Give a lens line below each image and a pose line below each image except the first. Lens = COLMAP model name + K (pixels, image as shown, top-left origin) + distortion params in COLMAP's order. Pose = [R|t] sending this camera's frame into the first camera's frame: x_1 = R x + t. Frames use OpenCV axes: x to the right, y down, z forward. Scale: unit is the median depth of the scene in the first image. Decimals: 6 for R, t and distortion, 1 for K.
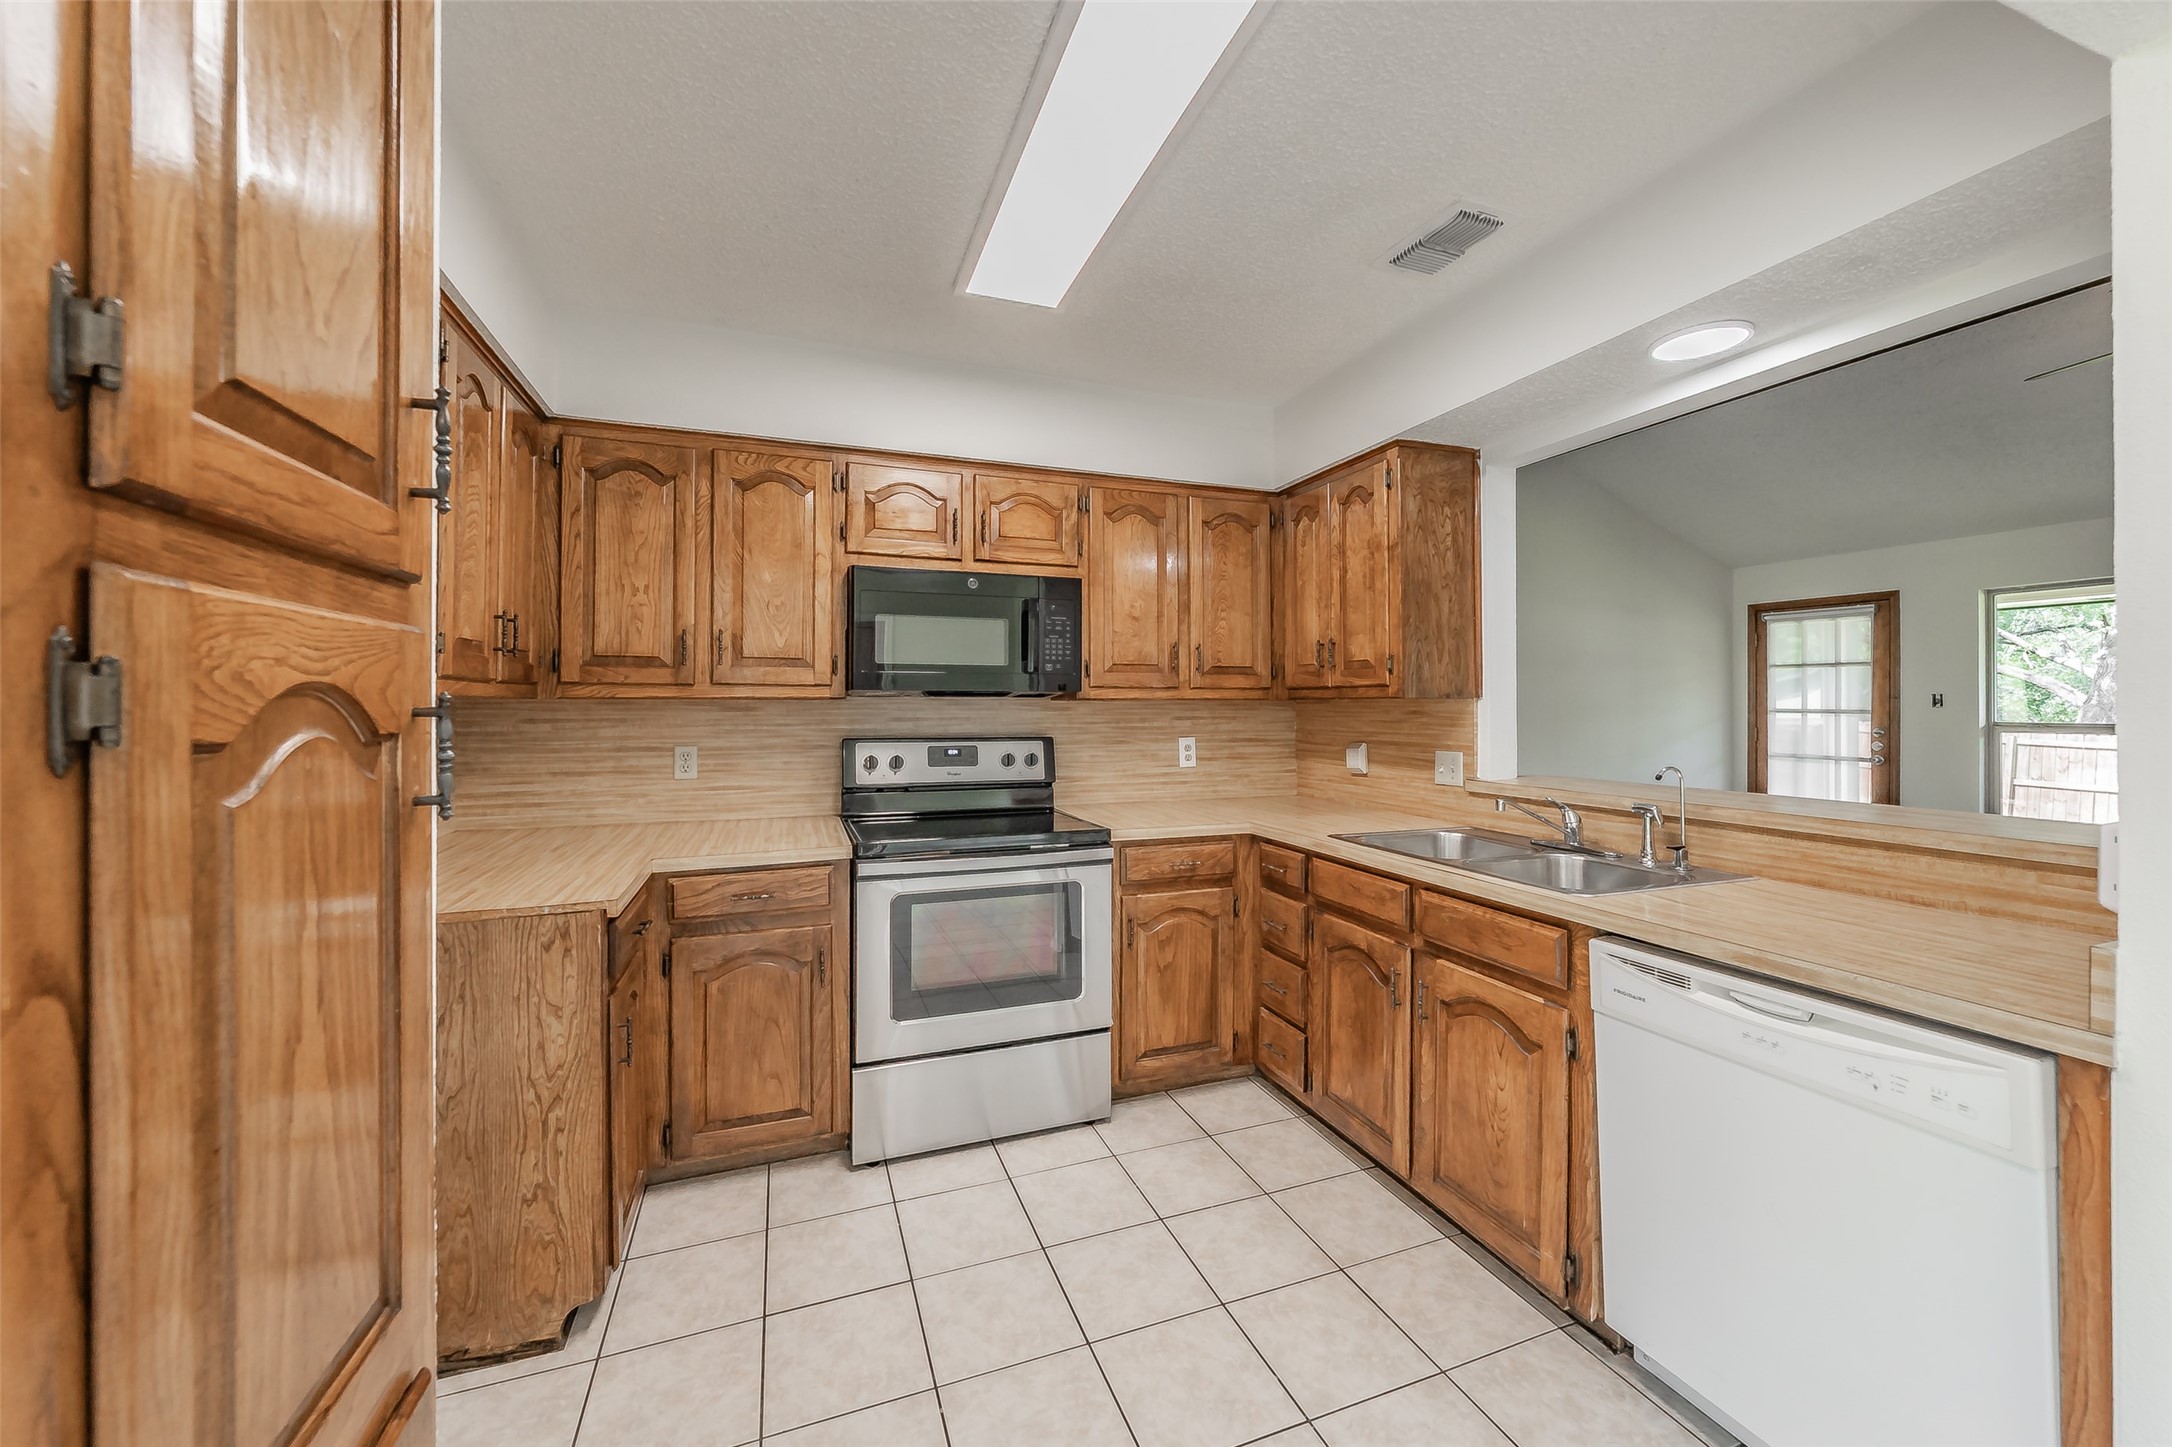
lens RADIAL K [[797.9, 0, 1056.7], [0, 797.9, 700.2], [0, 0, 1]] dist [-0.000094, -0.000187]
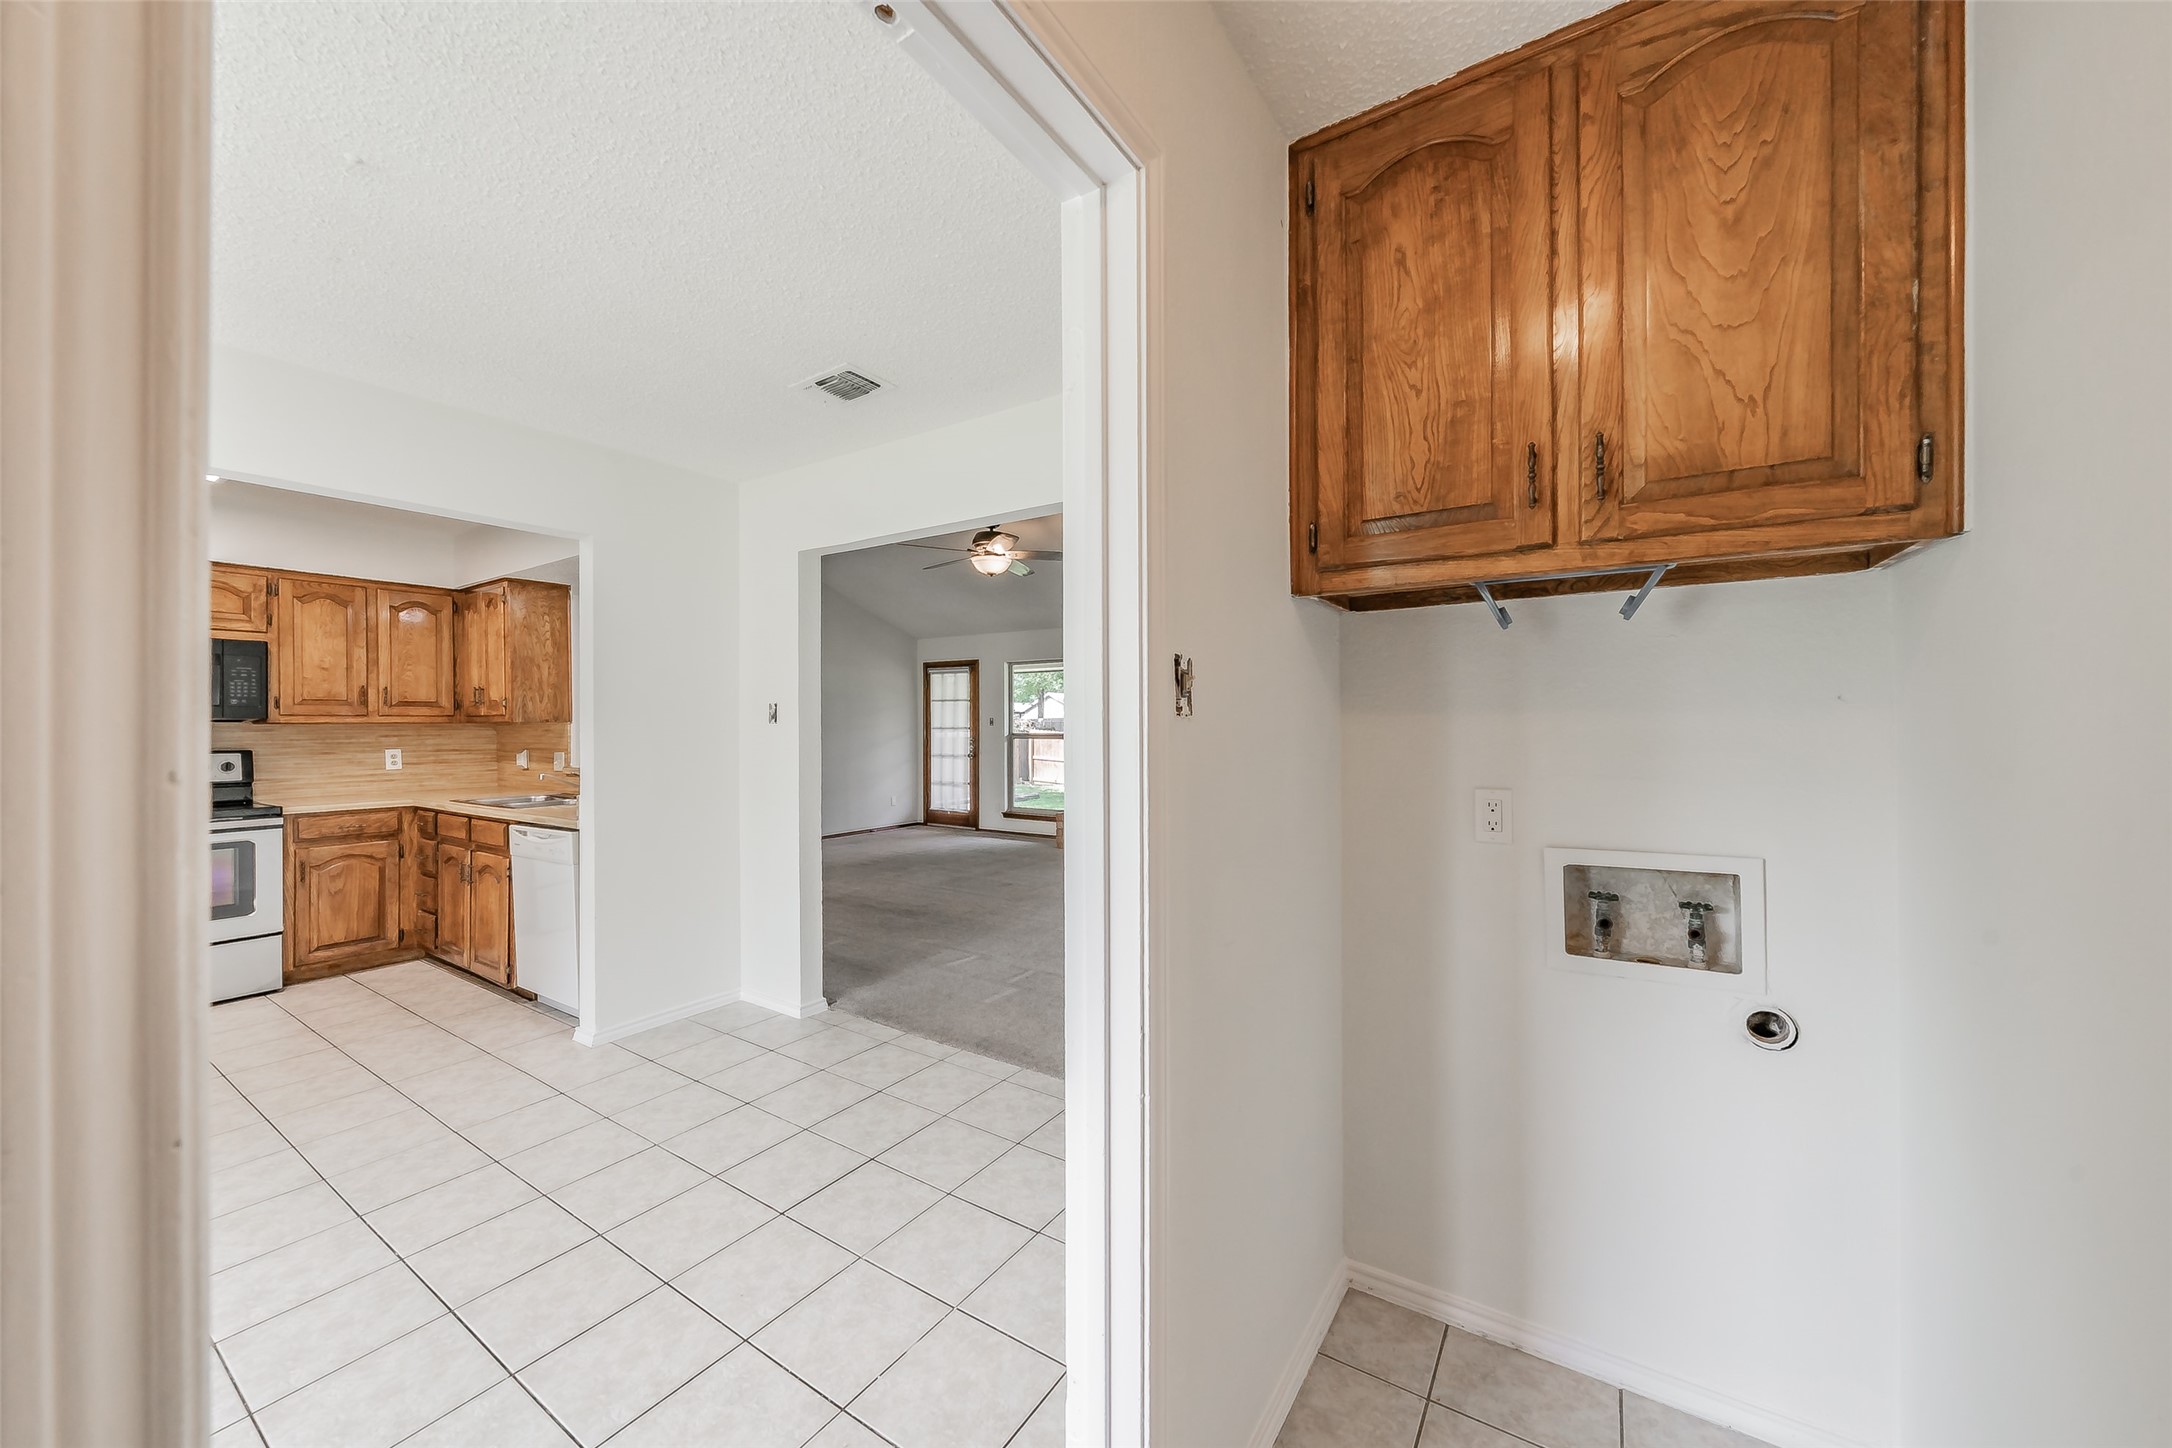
lens RADIAL K [[797.4, 0, 1086.0], [0, 797.4, 724.0], [0, 0, 1]] dist [-0.001283, -0.000229]
pose [[0.796005, -0.003487, 0.605279, 0.365781], [0.000135, 0.999984, 0.005584, -0.008640], [-0.605290, -0.004364, 0.795993, -1.157768]]
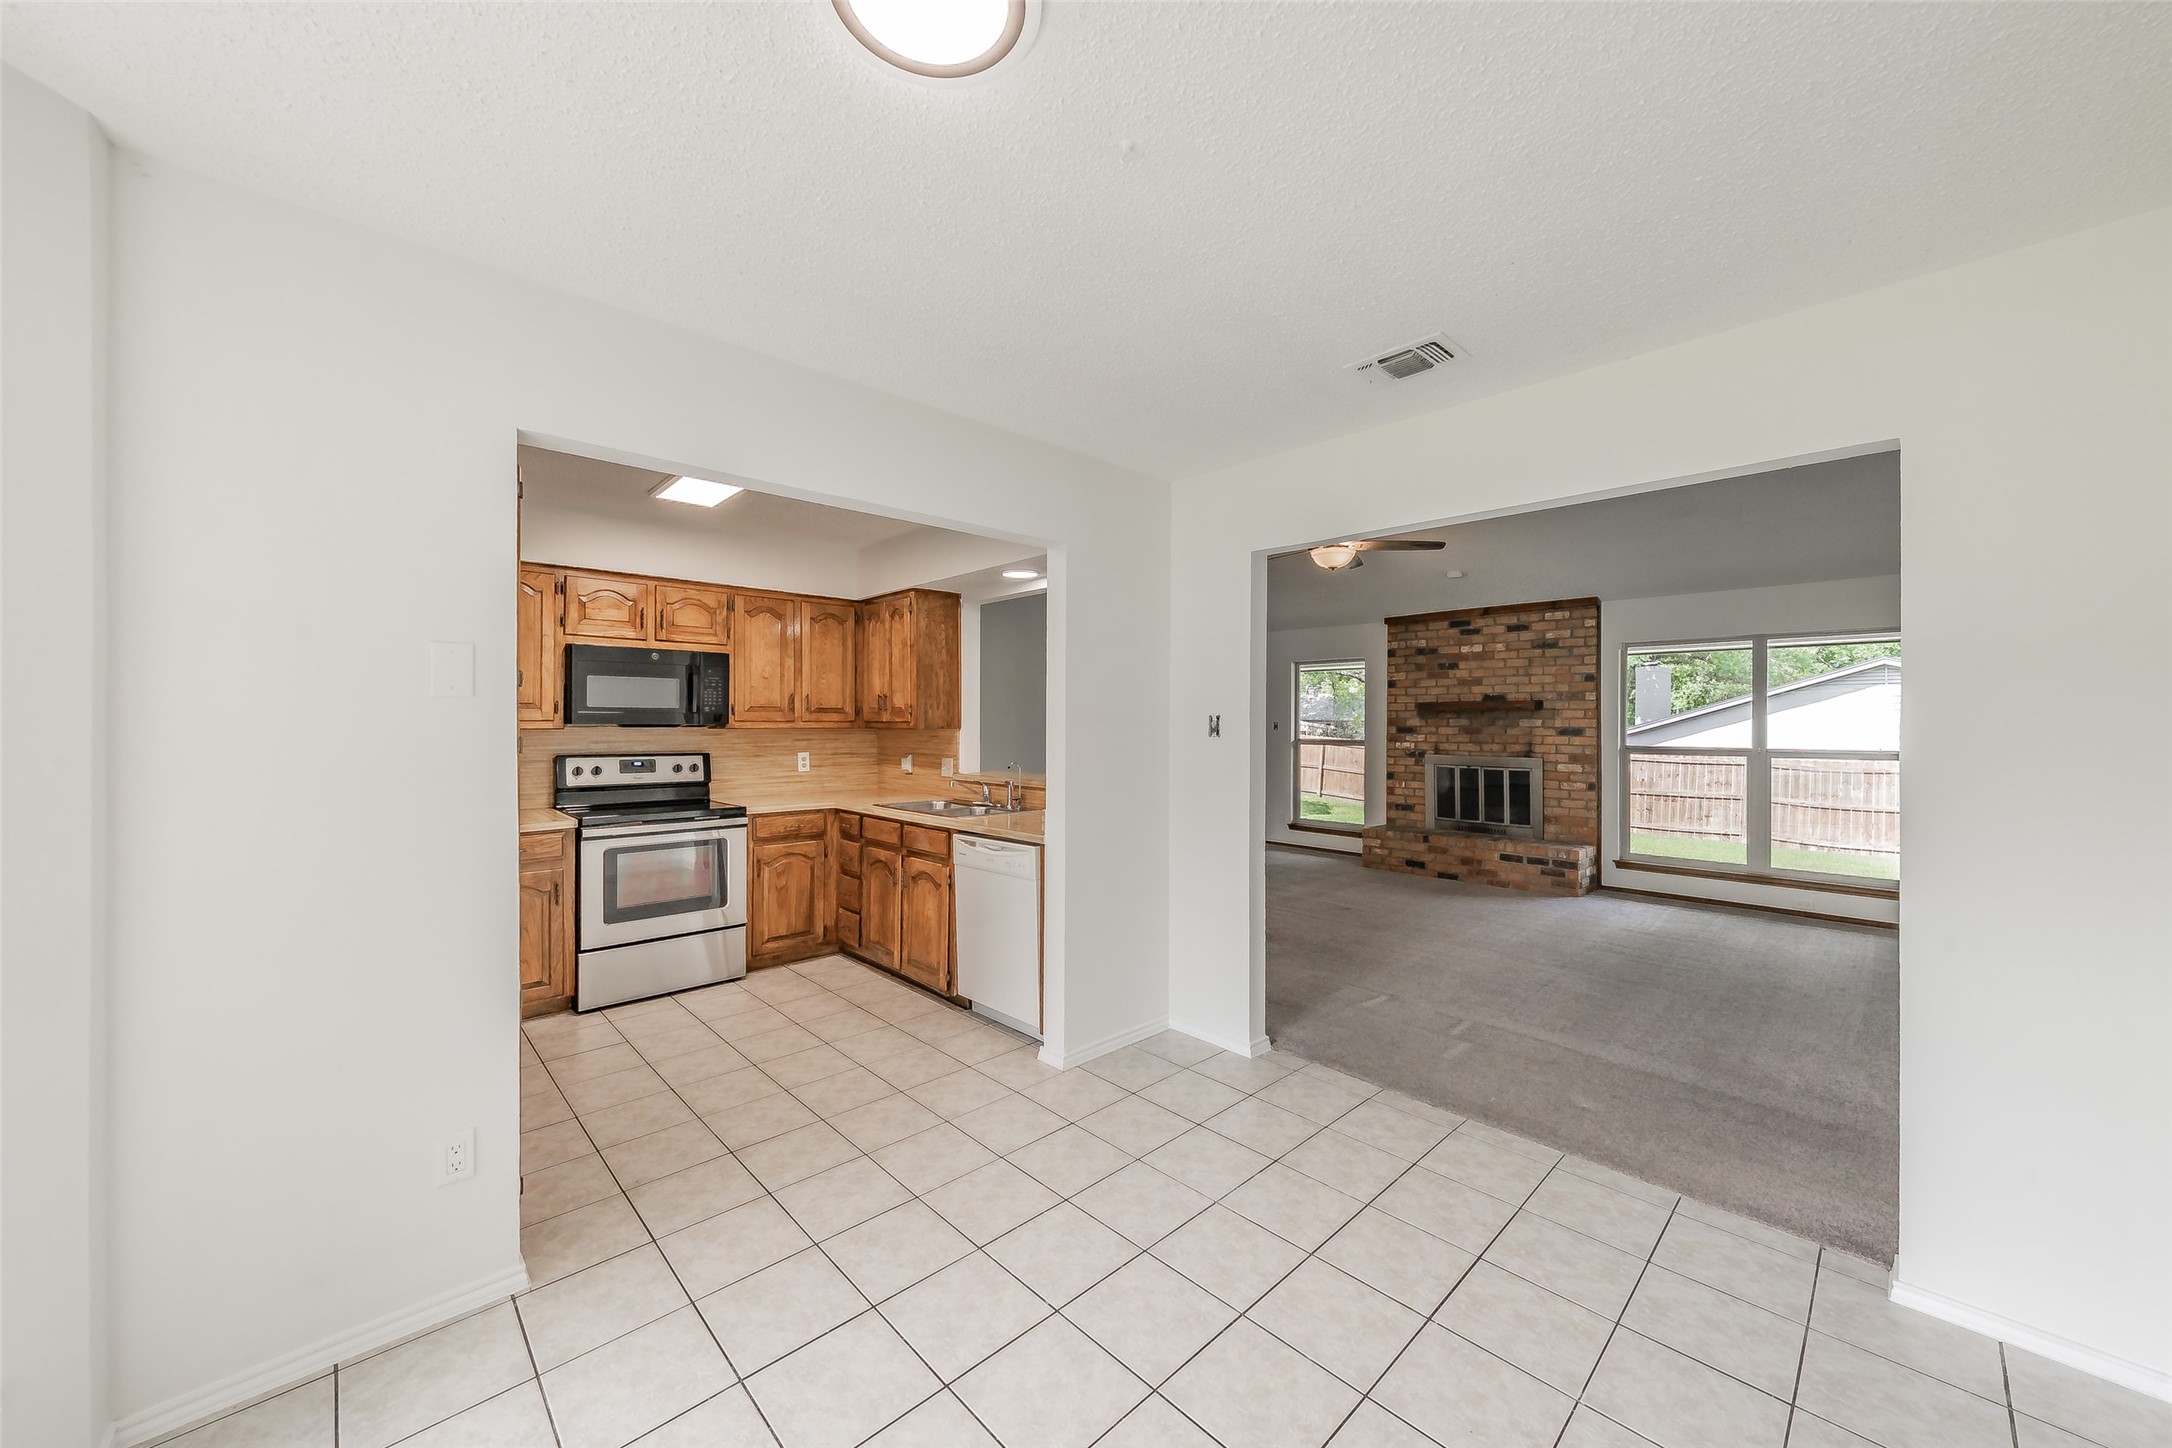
lens RADIAL K [[810.5, 0, 1049.6], [0, 810.5, 719.4], [0, 0, 1]] dist [-0.000939, 0.000328]
pose [[0.921889, 0.004359, 0.387430, -0.005860], [-0.005834, 0.999980, 0.002631, -0.030379], [-0.387410, -0.004685, 0.921896, -0.802261]]
